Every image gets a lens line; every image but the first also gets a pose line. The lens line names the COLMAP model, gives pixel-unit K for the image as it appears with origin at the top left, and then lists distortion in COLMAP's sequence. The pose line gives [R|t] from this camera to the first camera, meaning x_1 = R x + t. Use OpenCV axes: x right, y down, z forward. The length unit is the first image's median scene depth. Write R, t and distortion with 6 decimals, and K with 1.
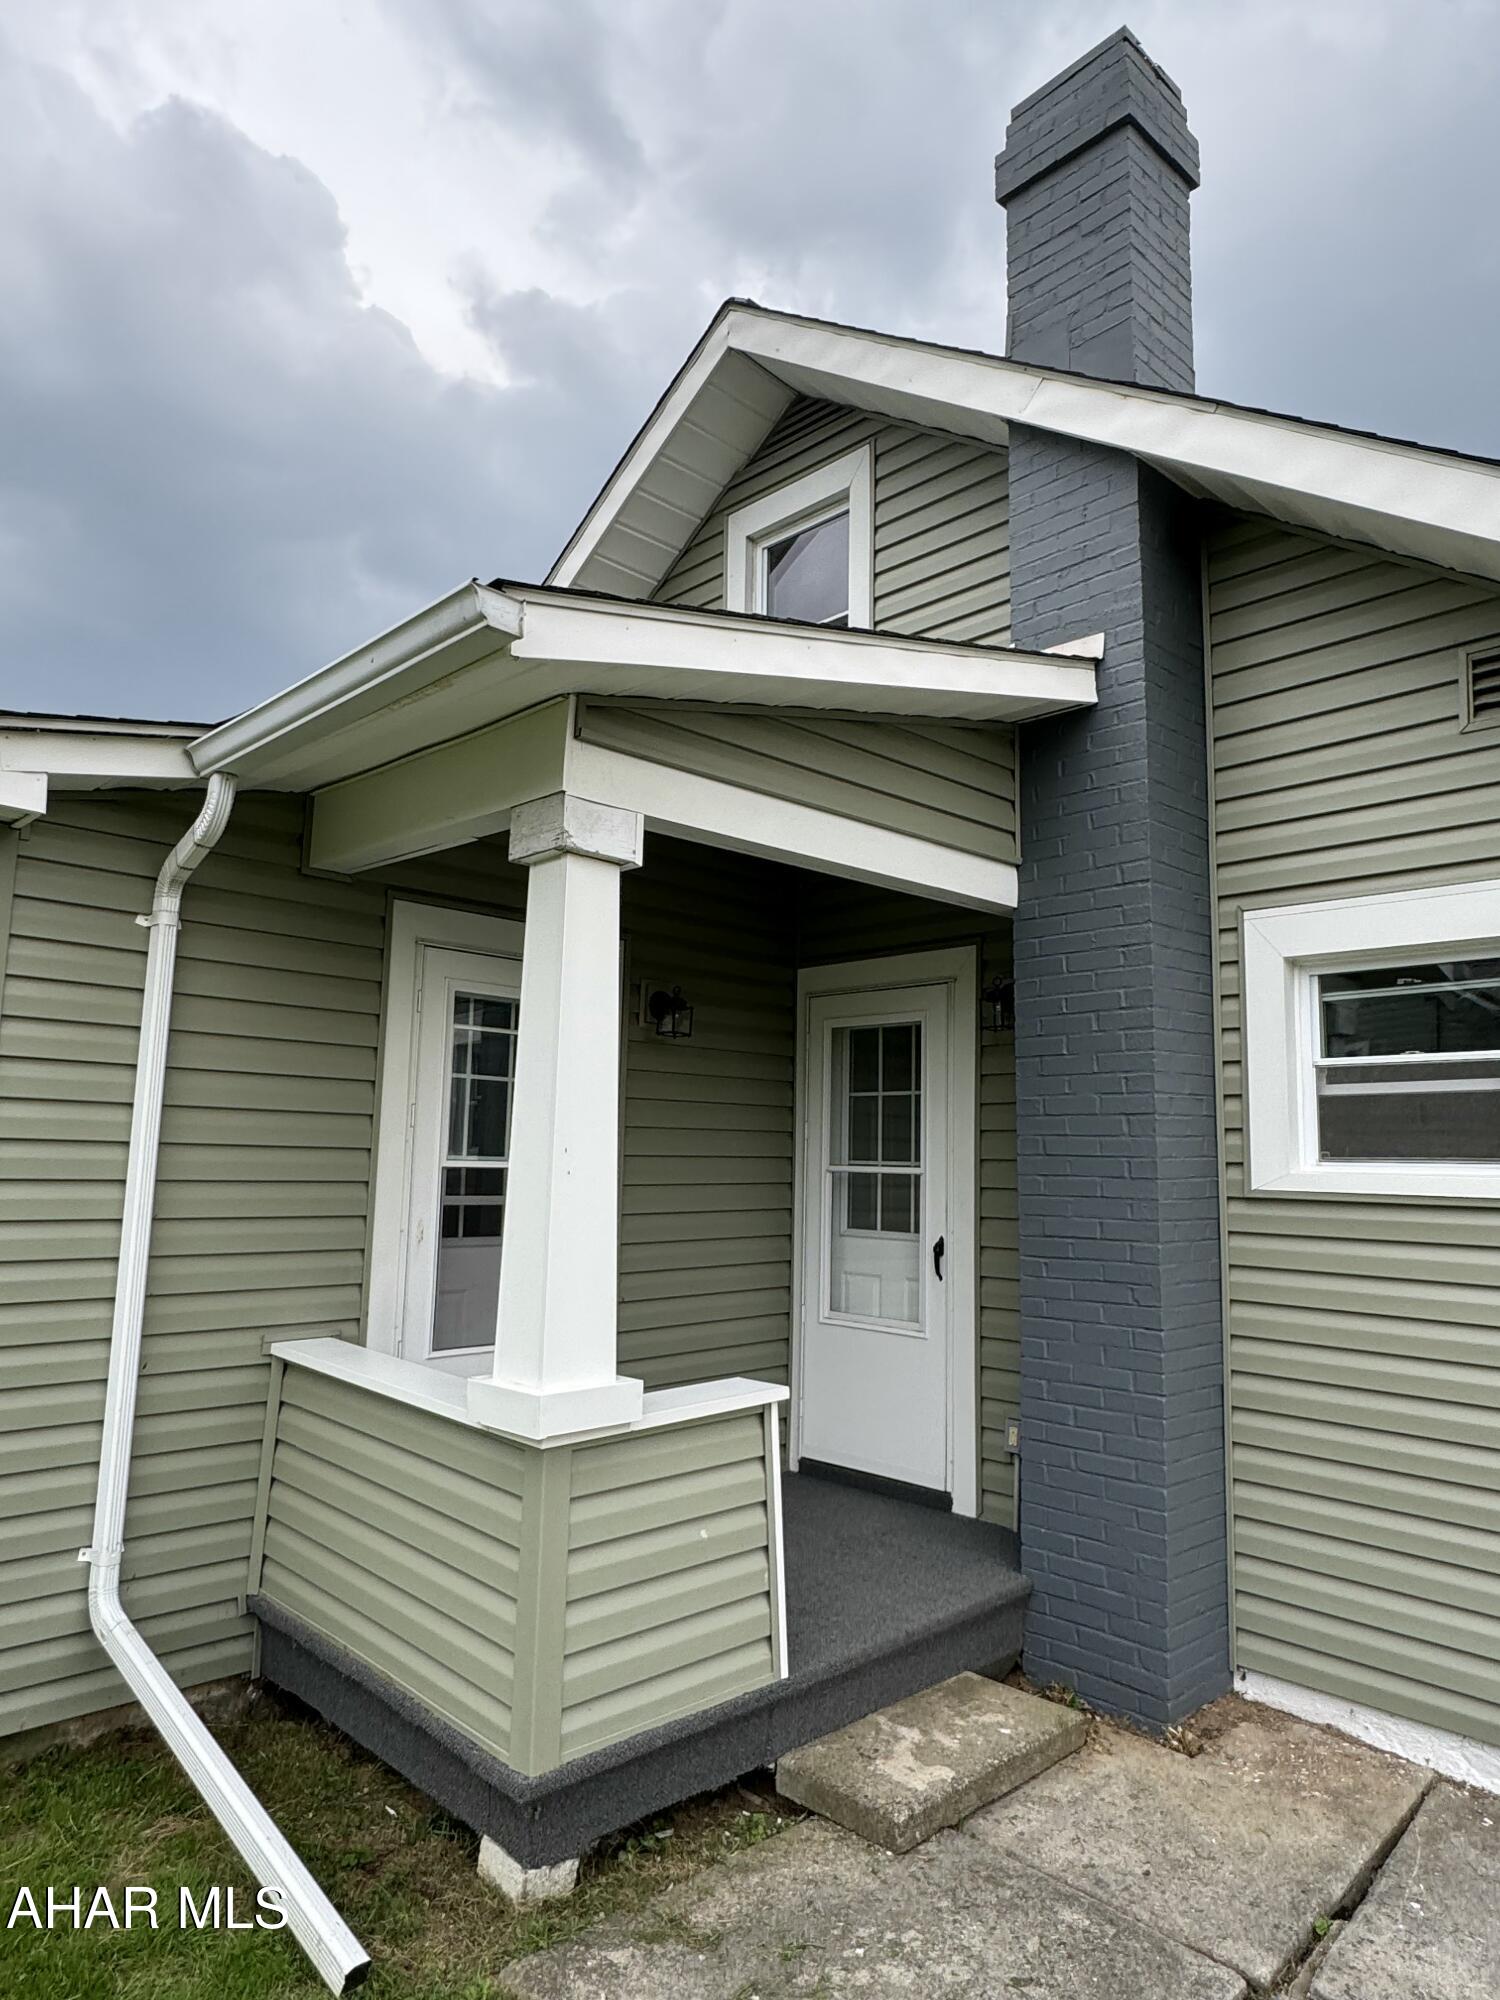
lens RADIAL K [[1245.1, 0, 754.1], [0, 1245.1, 1000.9], [0, 0, 1]] dist [-0.006332, -0.000575]
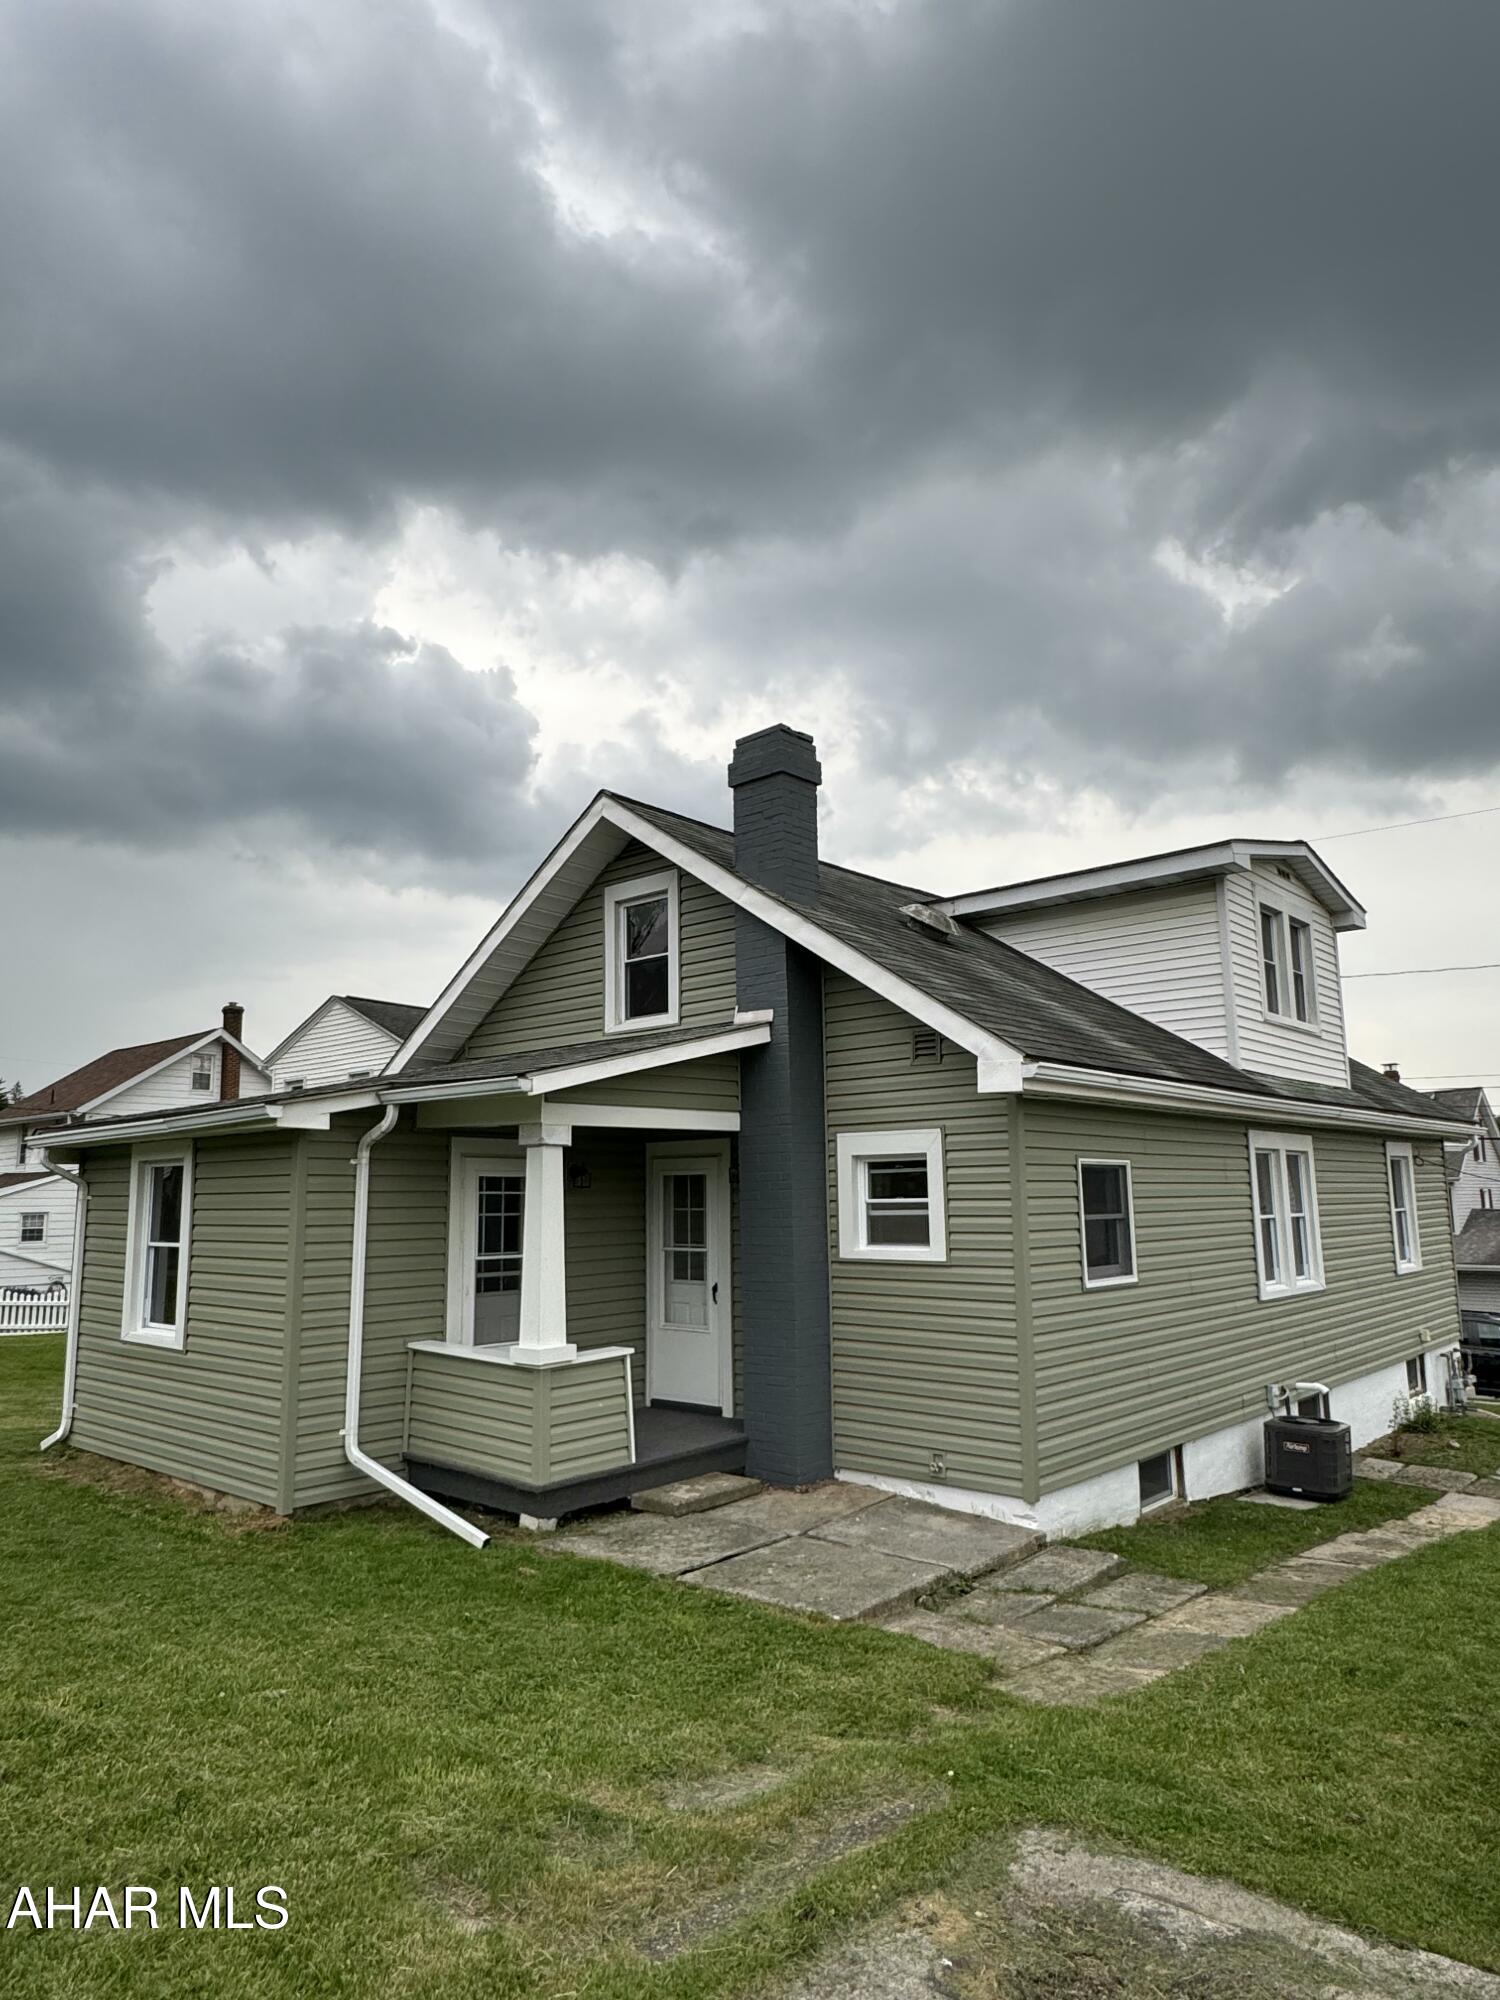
lens RADIAL K [[1245.1, 0, 742.9], [0, 1245.1, 1003.4], [0, 0, 1]] dist [-0.006332, -0.000575]
pose [[0.996855, -0.022001, 0.076132, 0.060090], [0.023997, 0.999389, -0.025404, -0.263664], [-0.075527, 0.027151, 0.996774, -1.286036]]
